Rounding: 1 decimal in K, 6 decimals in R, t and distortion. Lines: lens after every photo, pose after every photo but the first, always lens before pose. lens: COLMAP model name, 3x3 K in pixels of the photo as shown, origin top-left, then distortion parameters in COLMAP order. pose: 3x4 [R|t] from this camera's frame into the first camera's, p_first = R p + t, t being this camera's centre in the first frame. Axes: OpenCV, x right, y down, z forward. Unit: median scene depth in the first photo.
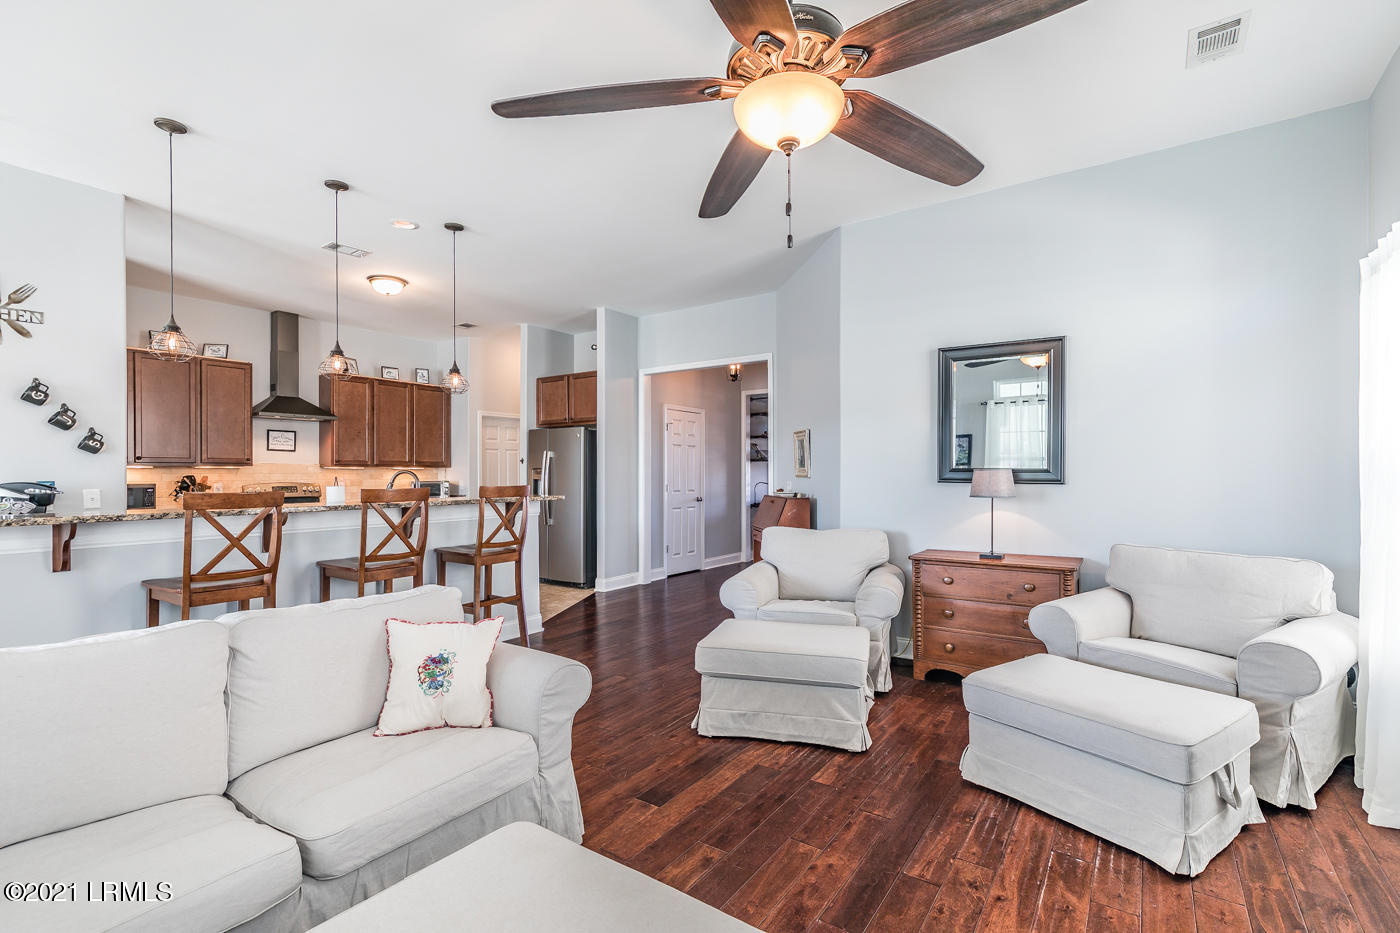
lens RADIAL K [[626.6, 0, 700.0], [0, 626.6, 465.4], [0, 0, 1]] dist [0.010738, -0.002972]
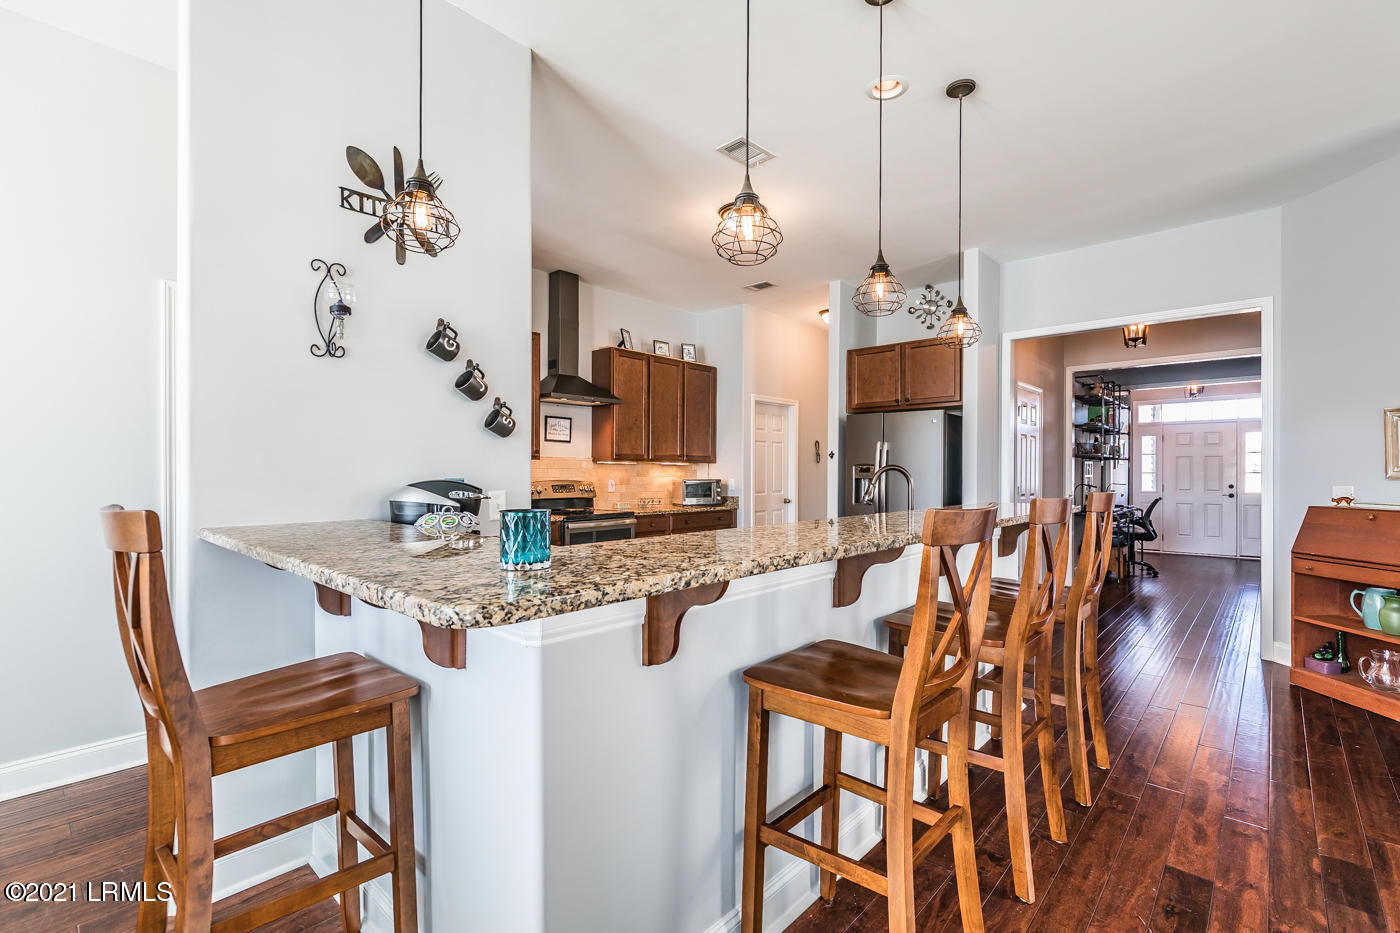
lens RADIAL K [[626.6, 0, 701.2], [0, 626.6, 471.6], [0, 0, 1]] dist [0.010738, -0.002972]
pose [[0.991076, 0.006912, -0.133122, -0.362483], [-0.005141, 0.999894, 0.013643, 0.003985], [0.133202, -0.012837, 0.991006, 0.206088]]
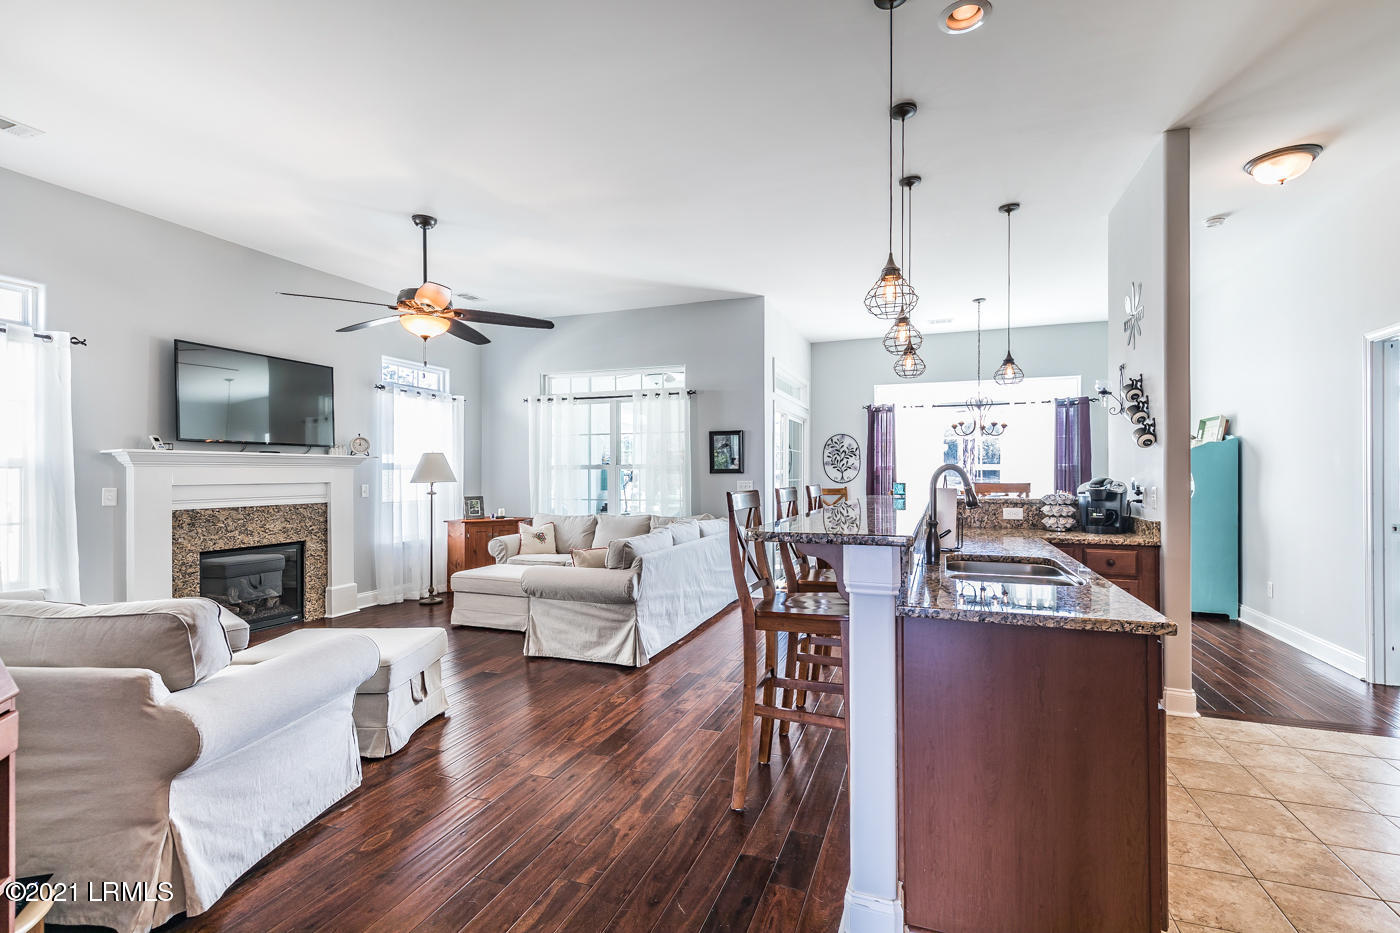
lens RADIAL K [[626.6, 0, 705.6], [0, 626.6, 476.0], [0, 0, 1]] dist [0.010738, -0.002972]
pose [[-0.968892, 0.006526, -0.247397, -0.079500], [0.008953, 0.999922, -0.008688, 0.012818], [0.247321, -0.010632, -0.968875, 0.922122]]
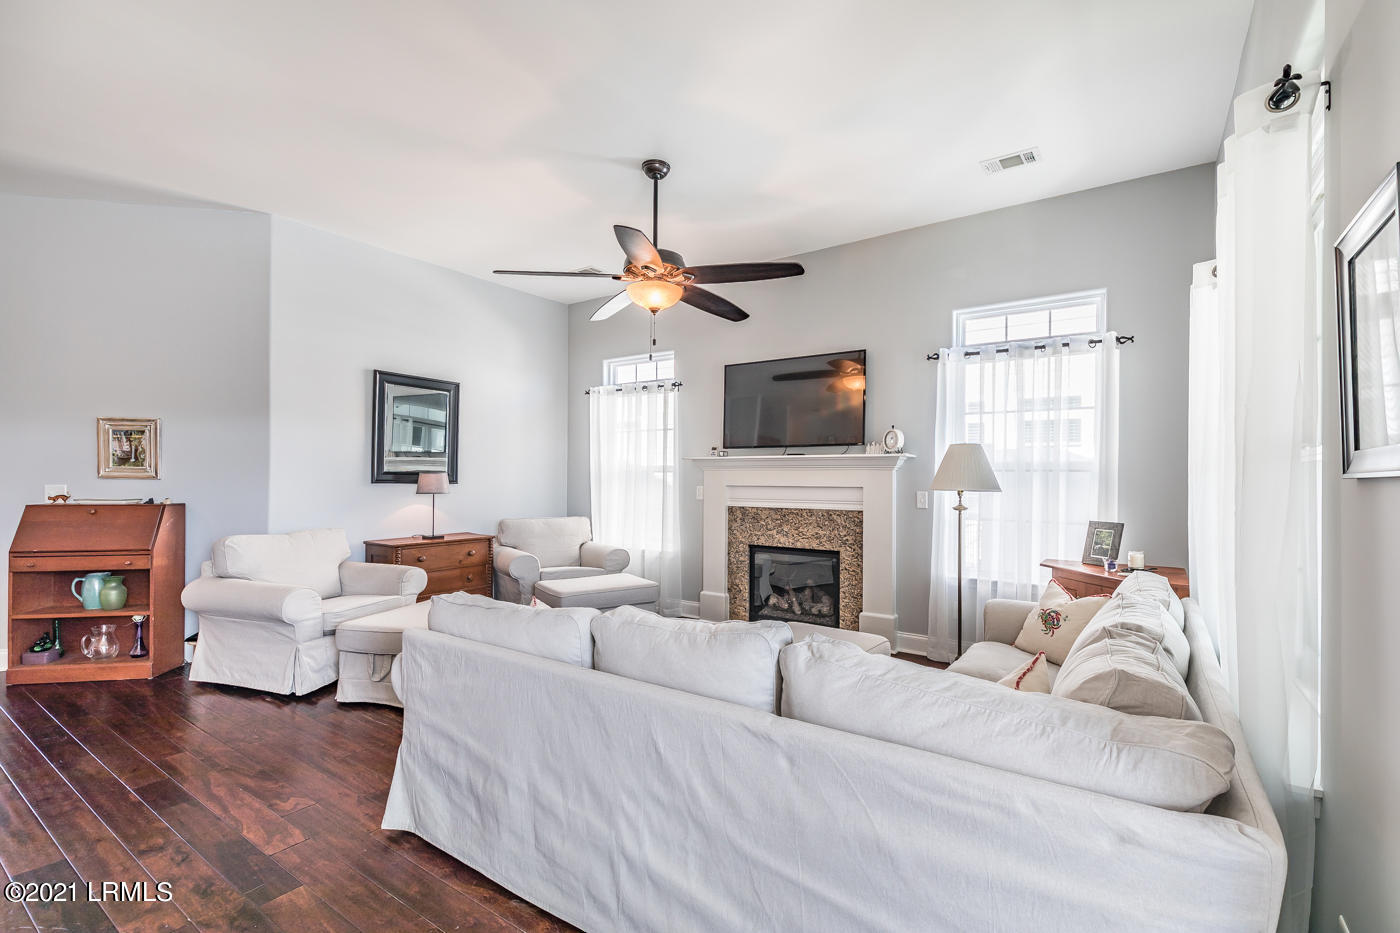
lens RADIAL K [[626.6, 0, 716.6], [0, 626.6, 472.1], [0, 0, 1]] dist [0.010738, -0.002972]
pose [[-0.002904, 0.011397, 0.999931, -0.470449], [-0.018141, 0.999770, -0.011448, 0.004860], [-0.999831, -0.018173, -0.002697, 0.210073]]
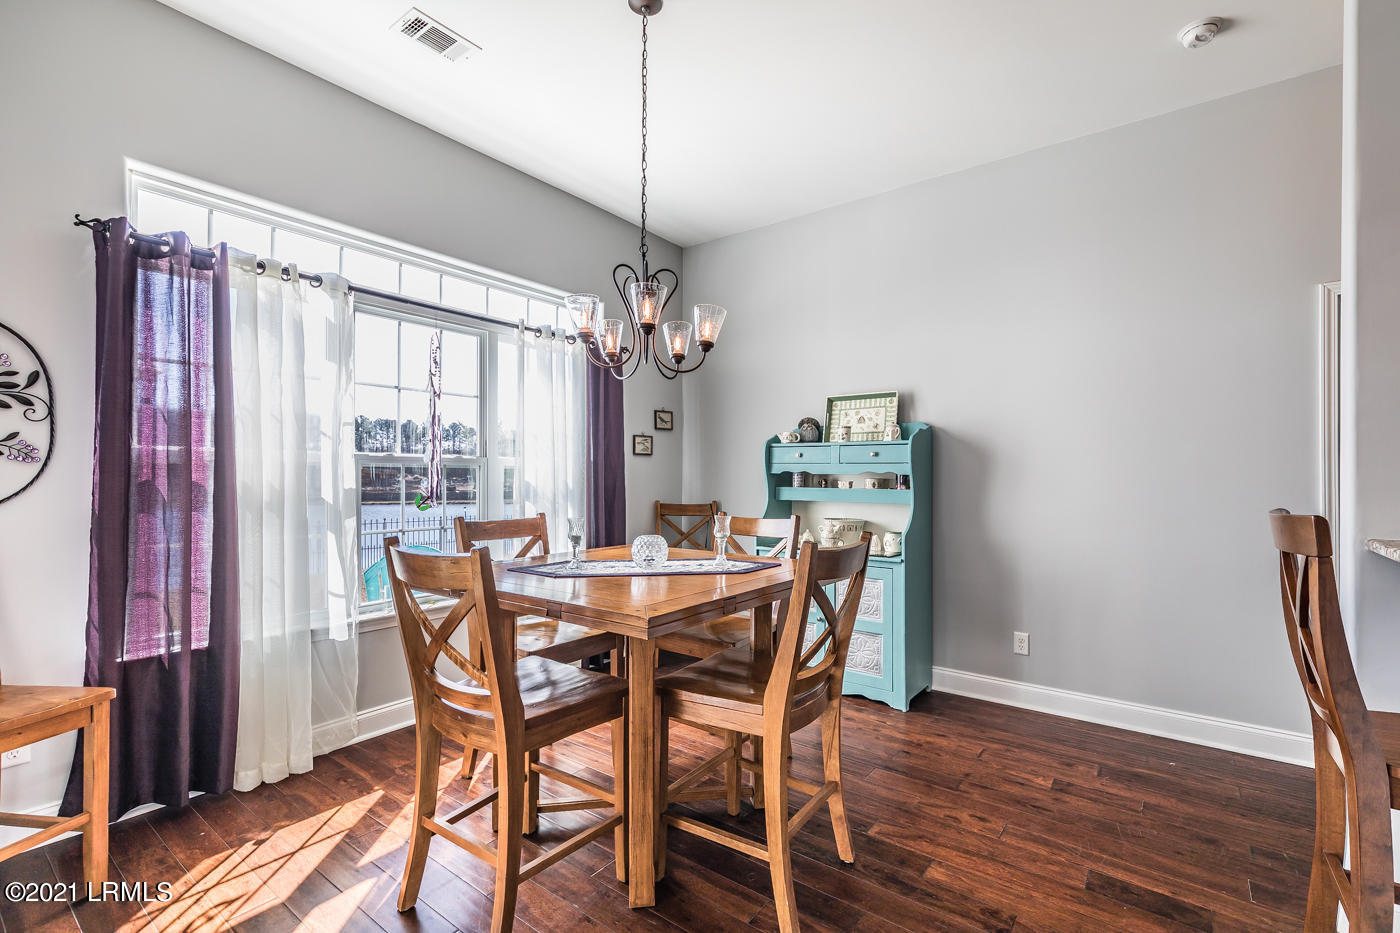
lens RADIAL K [[626.6, 0, 712.0], [0, 626.6, 476.2], [0, 0, 1]] dist [0.010738, -0.002972]
pose [[-0.028149, 0.002348, -0.999601, -0.350258], [0.010293, 0.999945, 0.002059, 0.004844], [0.999551, -0.010231, -0.028172, 0.187743]]
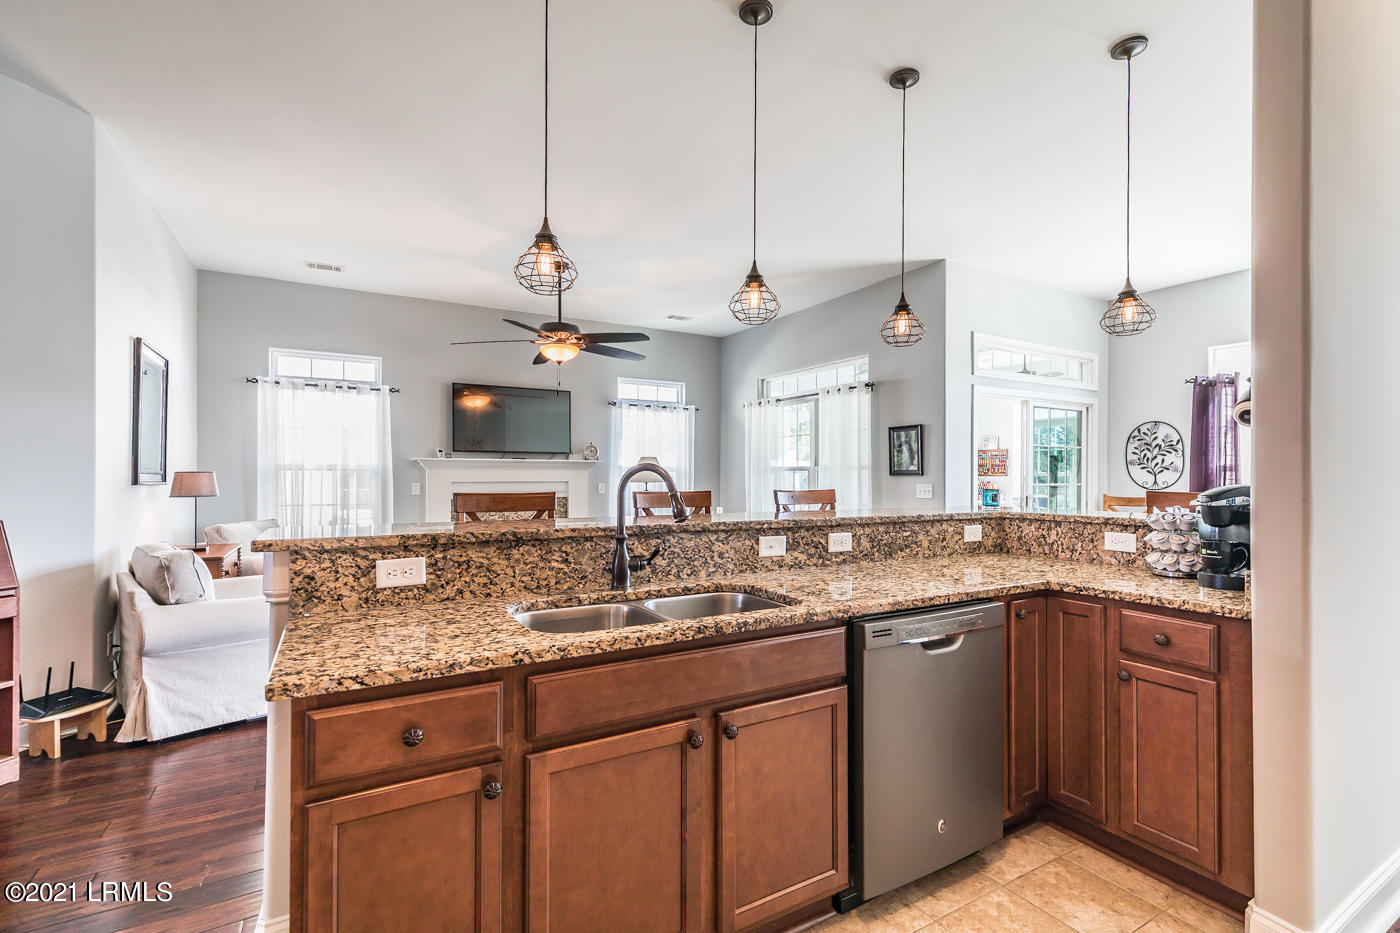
lens RADIAL K [[626.6, 0, 711.8], [0, 626.6, 472.1], [0, 0, 1]] dist [0.010738, -0.002972]
pose [[-0.906618, 0.004160, 0.421932, -0.440783], [-0.004763, 0.999787, -0.020092, 0.013781], [-0.421925, -0.020226, -0.906405, 0.851929]]
